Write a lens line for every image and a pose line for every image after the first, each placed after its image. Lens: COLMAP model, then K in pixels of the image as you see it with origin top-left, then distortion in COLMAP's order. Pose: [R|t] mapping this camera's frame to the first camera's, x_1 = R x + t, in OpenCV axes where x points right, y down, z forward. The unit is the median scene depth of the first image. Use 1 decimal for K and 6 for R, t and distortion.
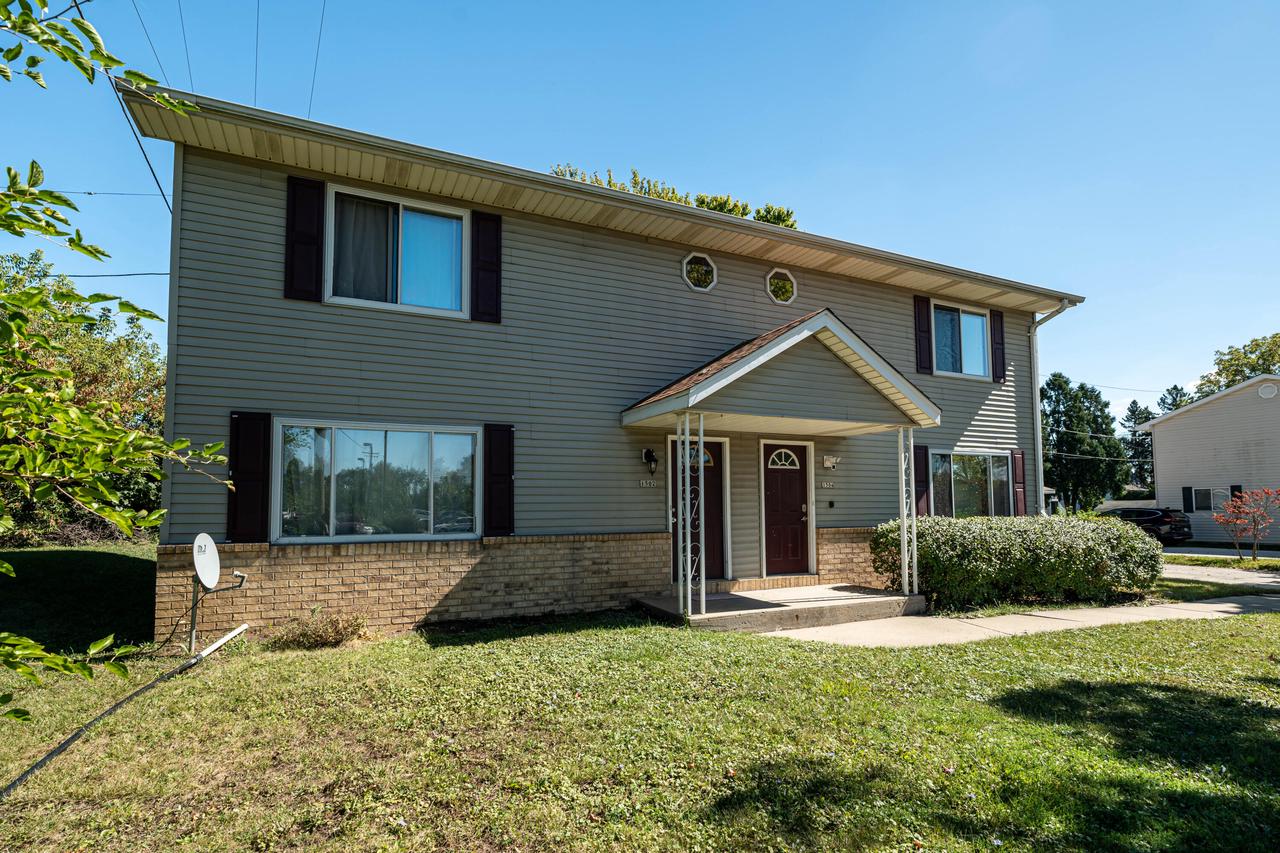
lens RADIAL K [[627.3, 0, 640.9], [0, 627.3, 428.1], [0, 0, 1]] dist [-0.008441, 0.000100]
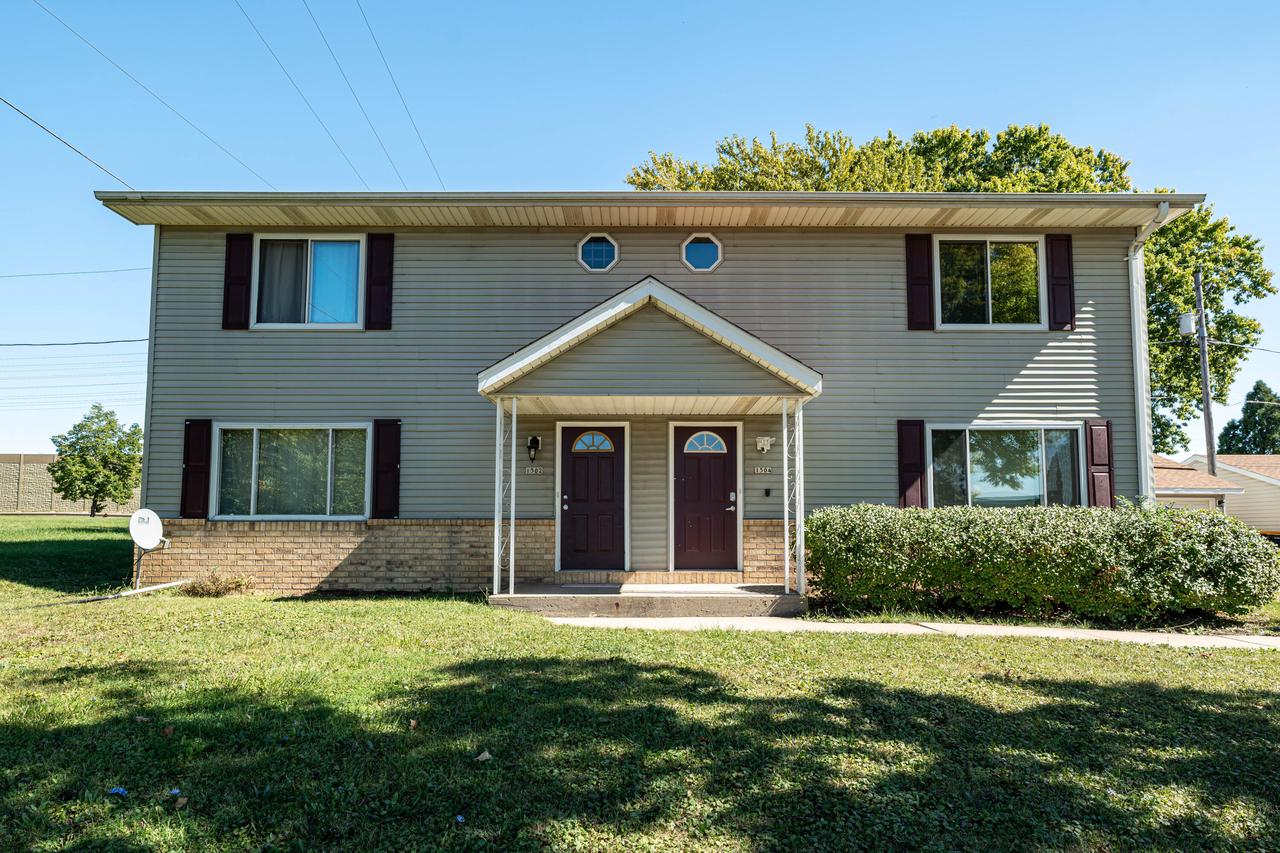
lens RADIAL K [[714.0, 0, 638.5], [0, 714.0, 421.7], [0, 0, 1]] dist [-0.005278, -0.001523]
pose [[0.904144, -0.052743, -0.423961, 0.702528], [0.046460, 0.998603, -0.025151, 0.049748], [0.424695, 0.003043, 0.905331, 0.033700]]
